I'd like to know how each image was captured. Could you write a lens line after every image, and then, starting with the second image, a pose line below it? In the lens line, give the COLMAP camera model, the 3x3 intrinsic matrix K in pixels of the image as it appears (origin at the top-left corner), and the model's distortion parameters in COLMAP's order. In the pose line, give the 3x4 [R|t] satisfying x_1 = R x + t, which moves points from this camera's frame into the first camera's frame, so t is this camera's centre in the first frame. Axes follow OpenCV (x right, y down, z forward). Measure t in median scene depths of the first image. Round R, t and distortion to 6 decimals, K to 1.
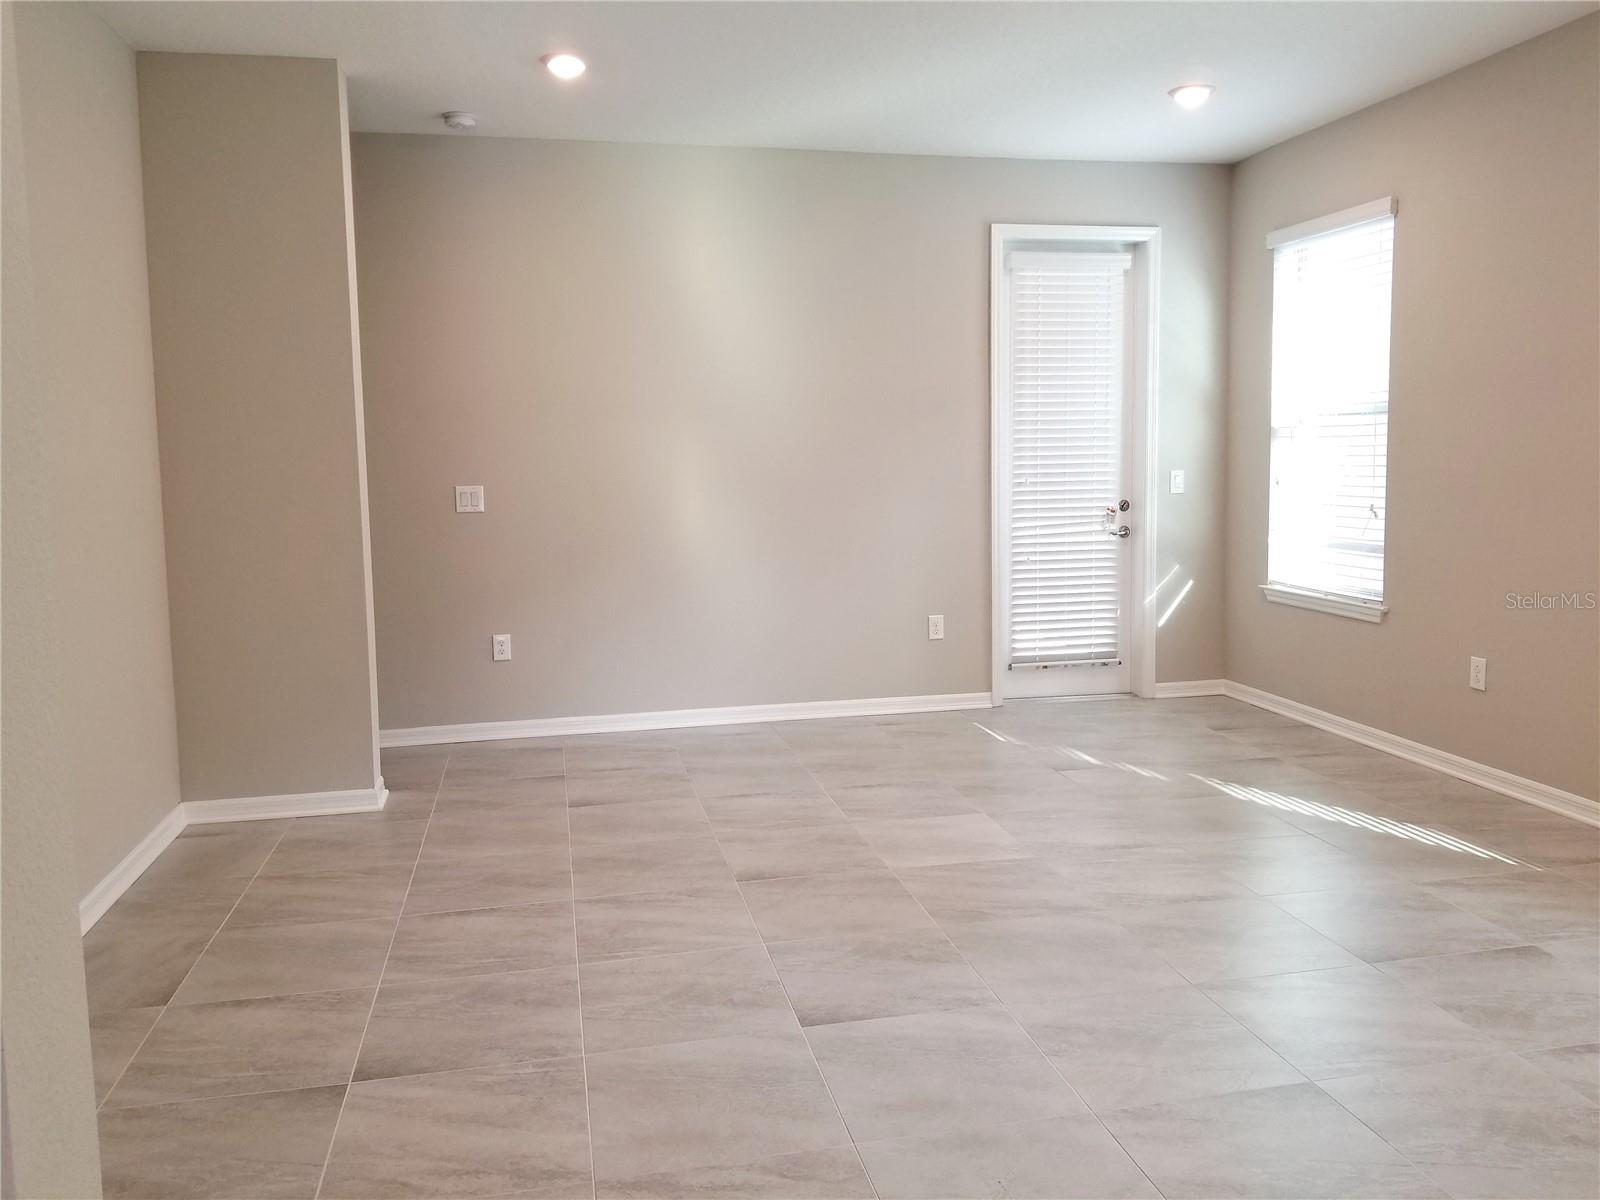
lens RADIAL K [[1243.2, 0, 791.4], [0, 1243.2, 560.7], [0, 0, 1]] dist [0.073709, -0.110416]
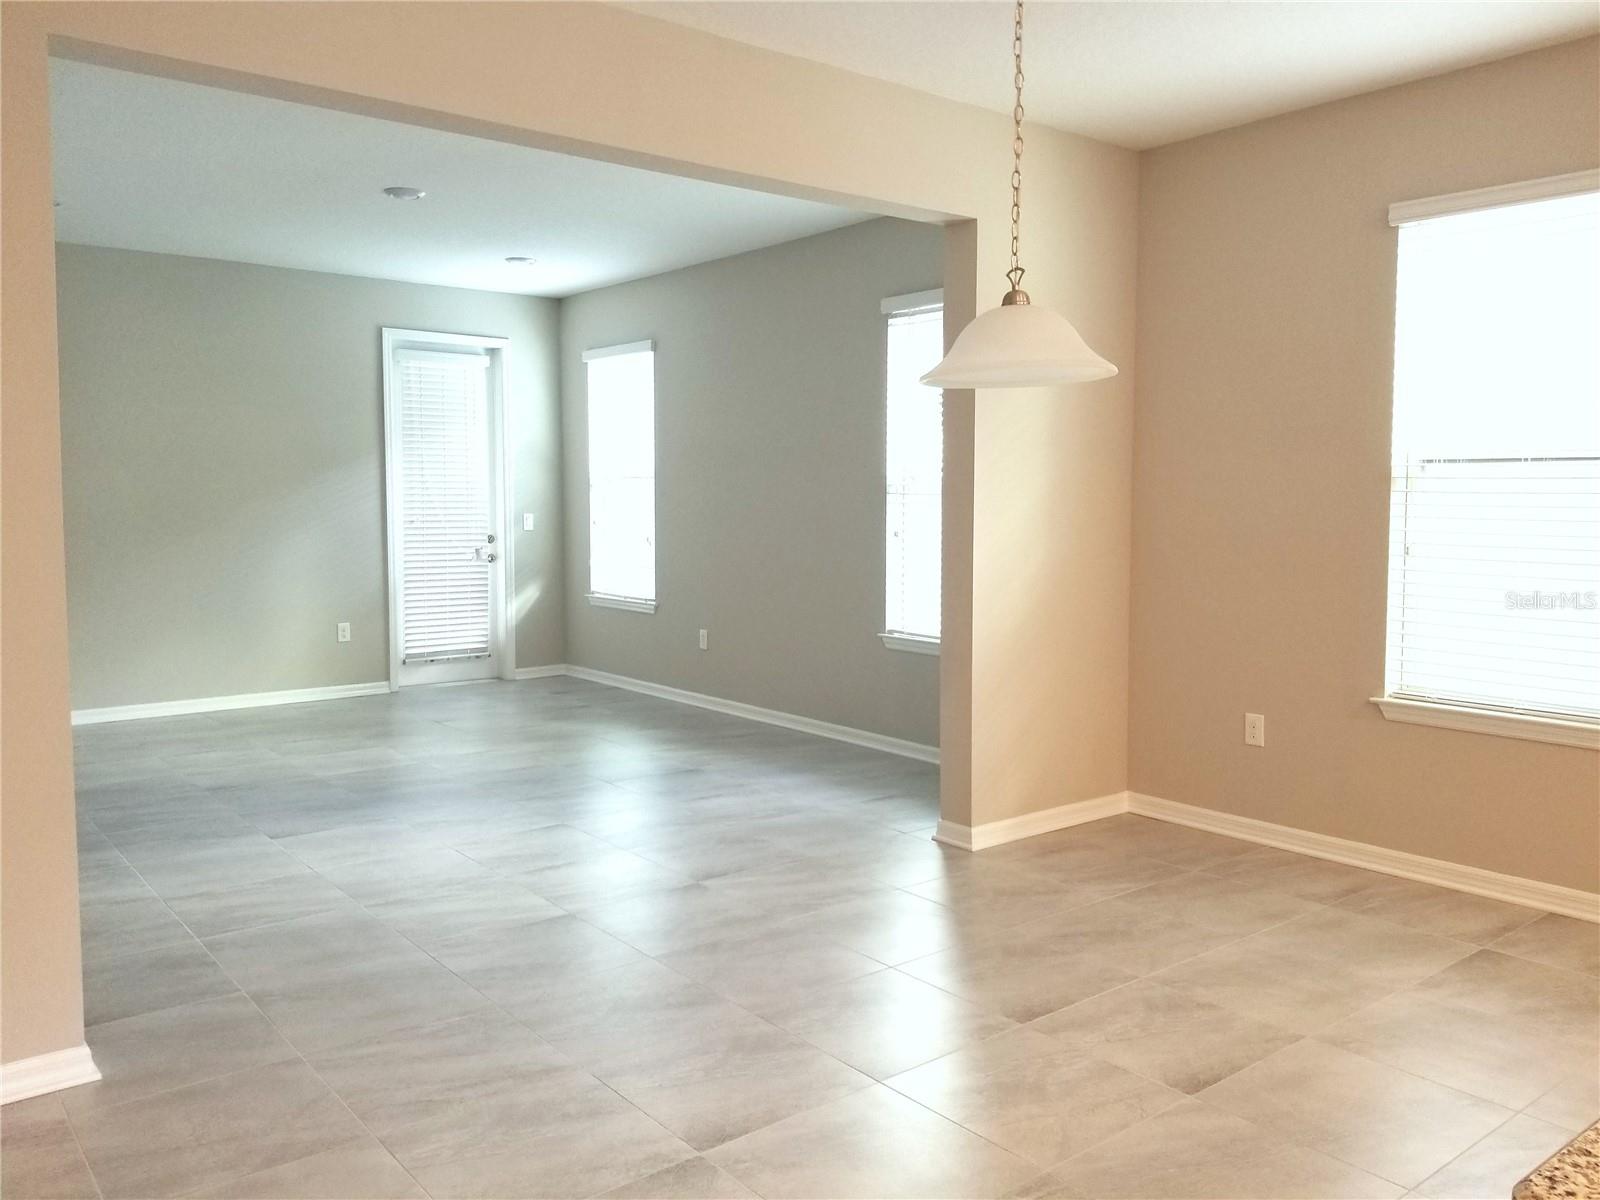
lens RADIAL K [[1243.2, 0, 811.9], [0, 1243.2, 569.2], [0, 0, 1]] dist [0.073709, -0.110416]
pose [[0.884419, -0.011504, 0.466552, -0.064709], [0.025985, 0.999359, -0.024617, 0.034537], [-0.465970, 0.033895, 0.884151, -0.403863]]
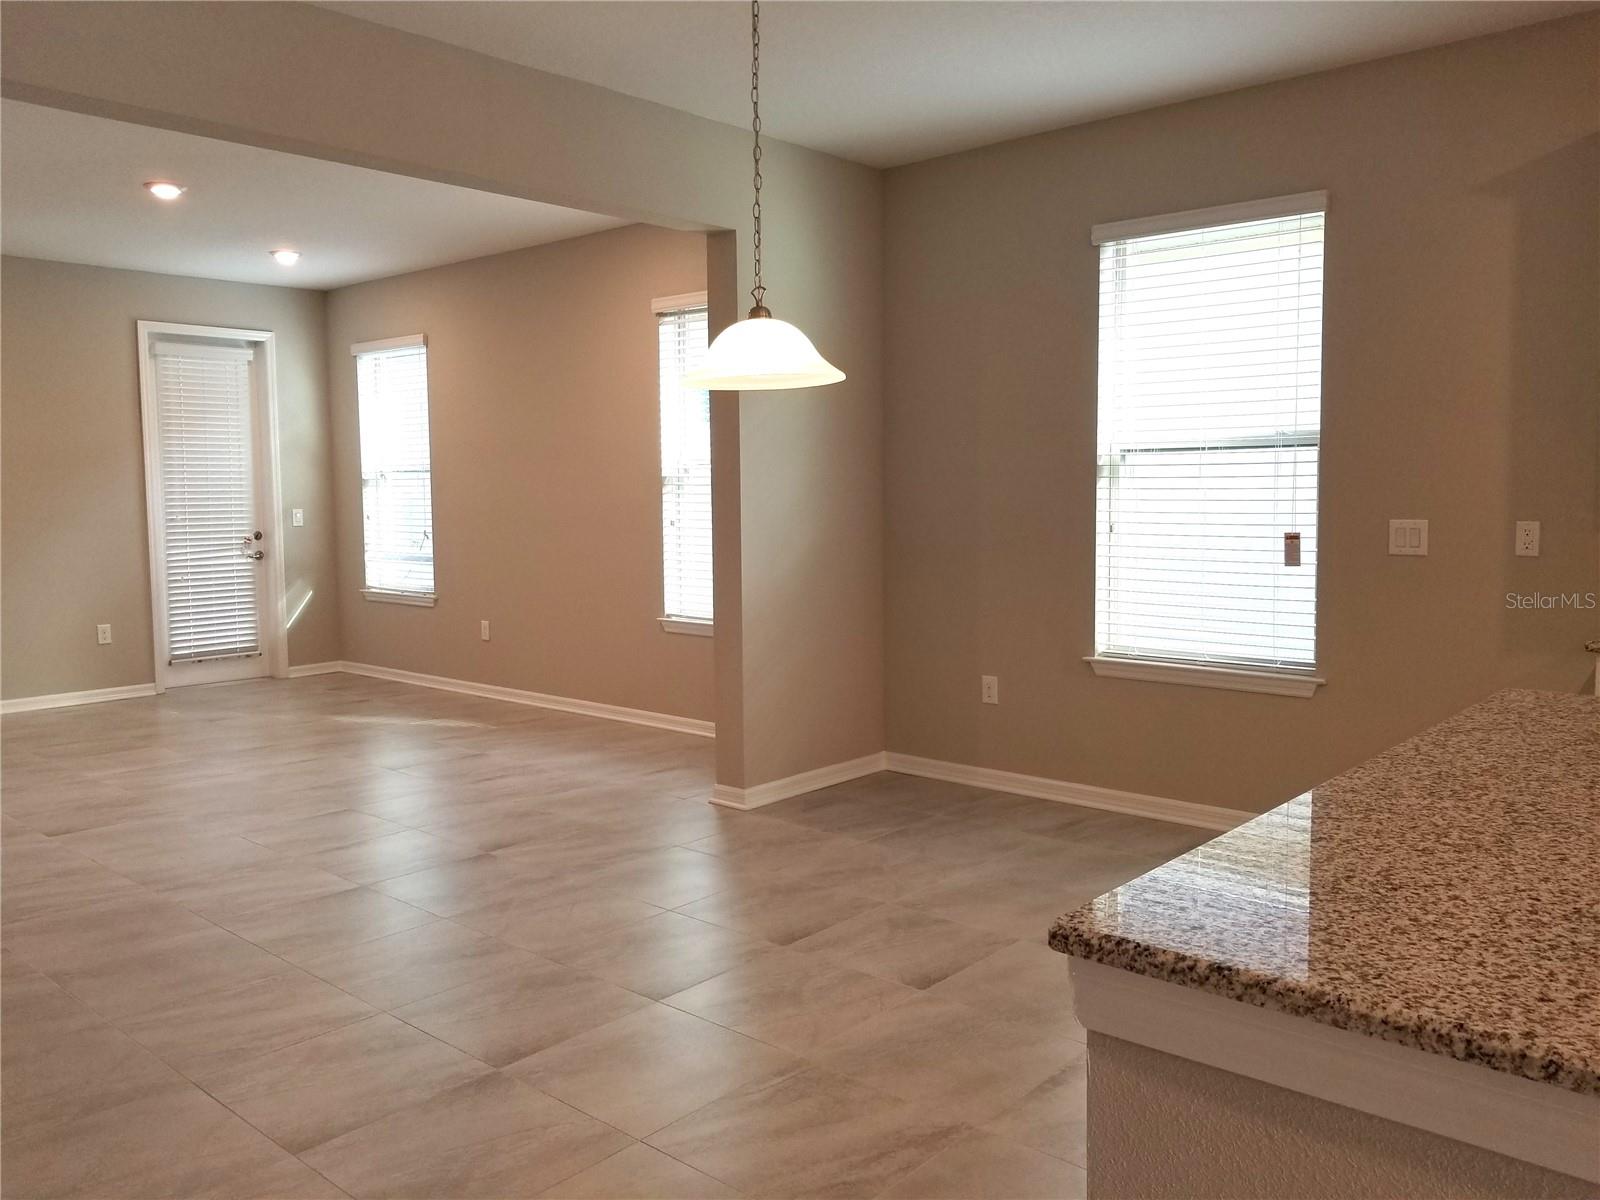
lens RADIAL K [[1243.2, 0, 790.7], [0, 1243.2, 580.0], [0, 0, 1]] dist [0.073709, -0.110416]
pose [[0.800276, -0.038251, 0.598410, -0.092573], [0.050790, 0.998701, -0.004085, 0.041701], [-0.597477, 0.033662, 0.801179, -0.461415]]
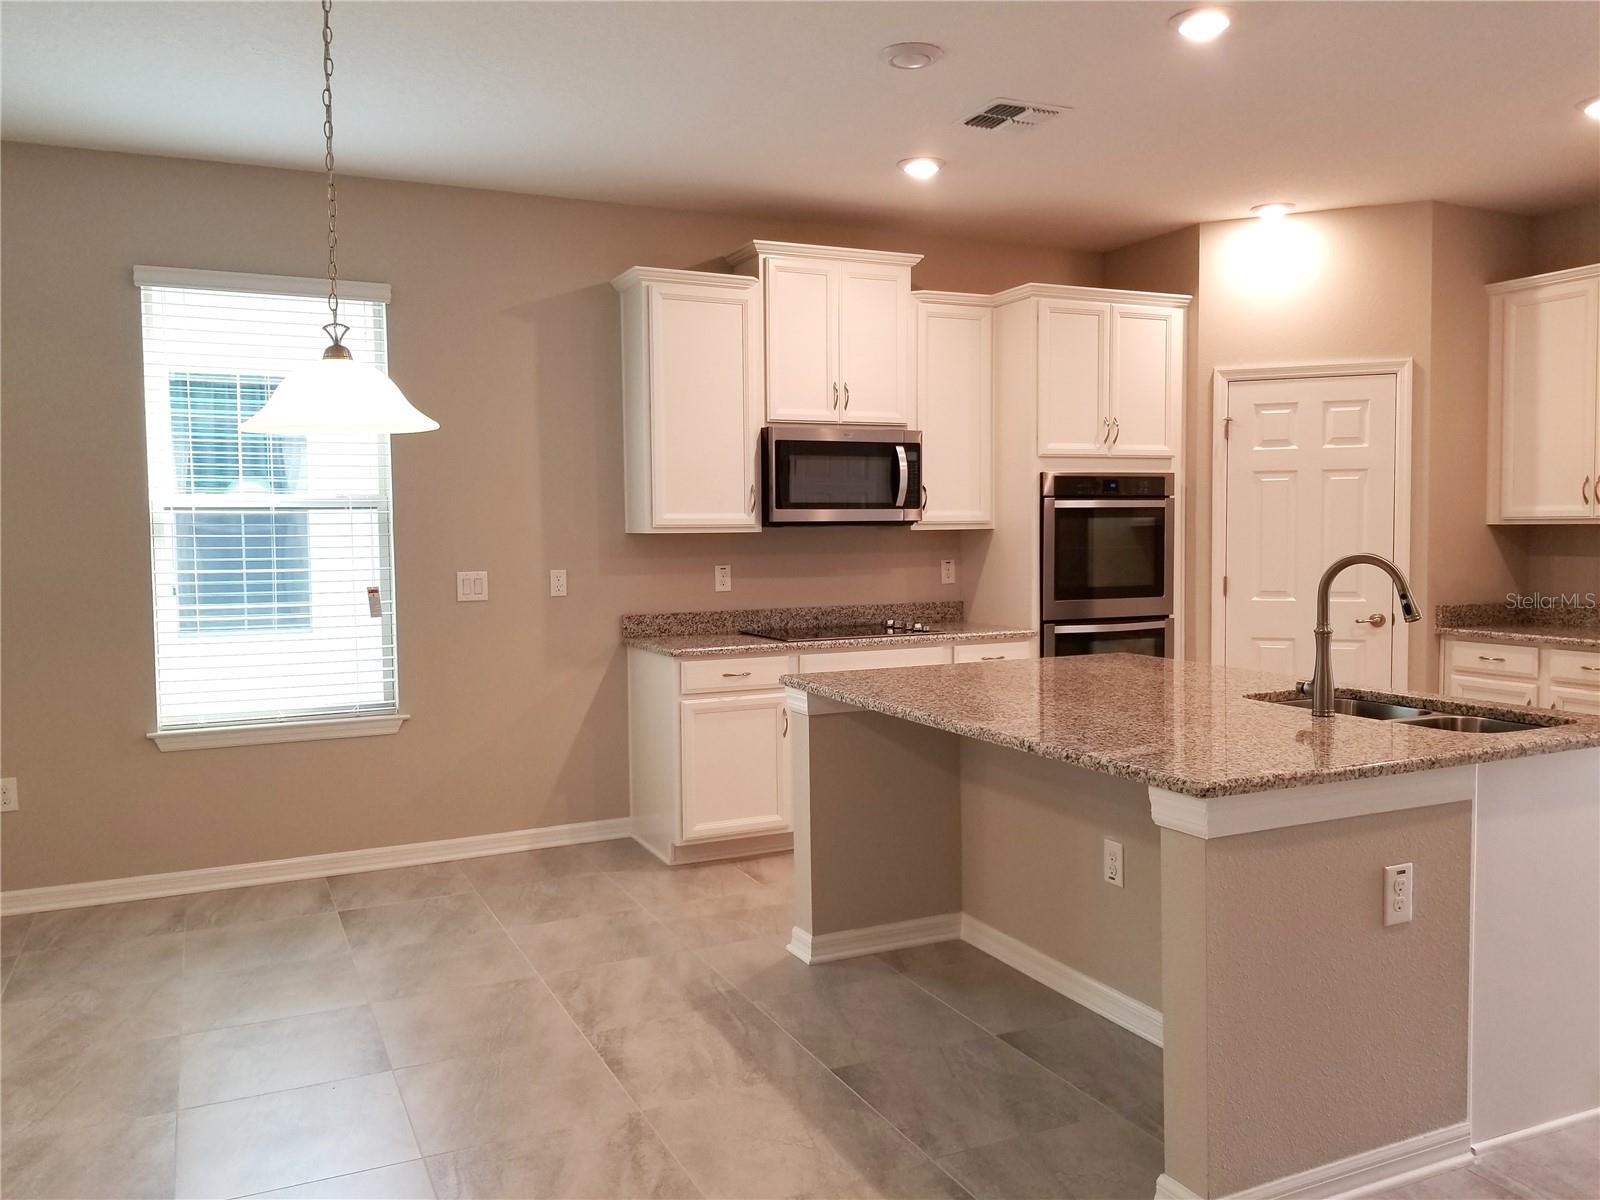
lens RADIAL K [[1243.2, 0, 782.0], [0, 1243.2, 593.4], [0, 0, 1]] dist [0.073709, -0.110416]
pose [[-0.224988, -0.033178, 0.973797, -0.269737], [0.101361, 0.993201, 0.057258, 0.009562], [-0.969075, 0.111588, -0.220095, -0.115668]]
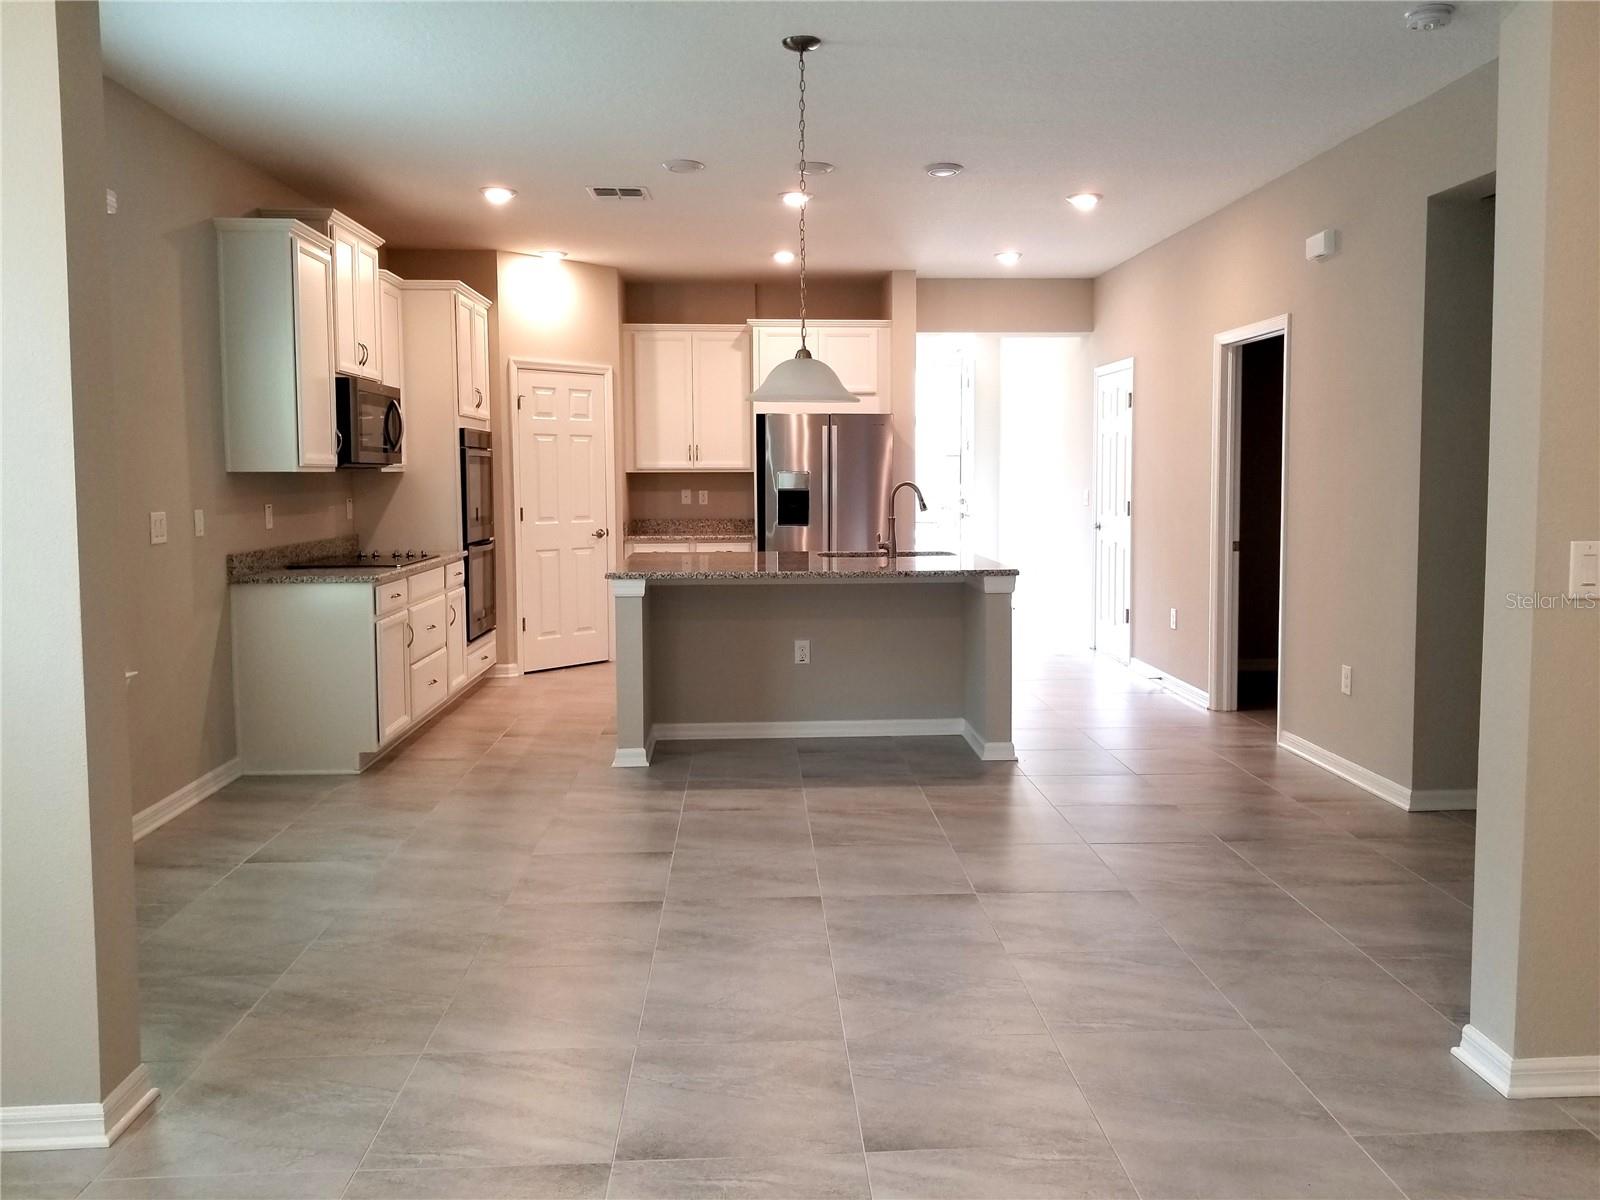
lens RADIAL K [[1243.2, 0, 820.1], [0, 1243.2, 572.8], [0, 0, 1]] dist [0.073709, -0.110416]
pose [[-0.989700, 0.009358, 0.142852, 0.084914], [0.033318, 0.985516, 0.166276, -0.058103], [-0.139227, 0.169323, -0.975677, 0.627187]]
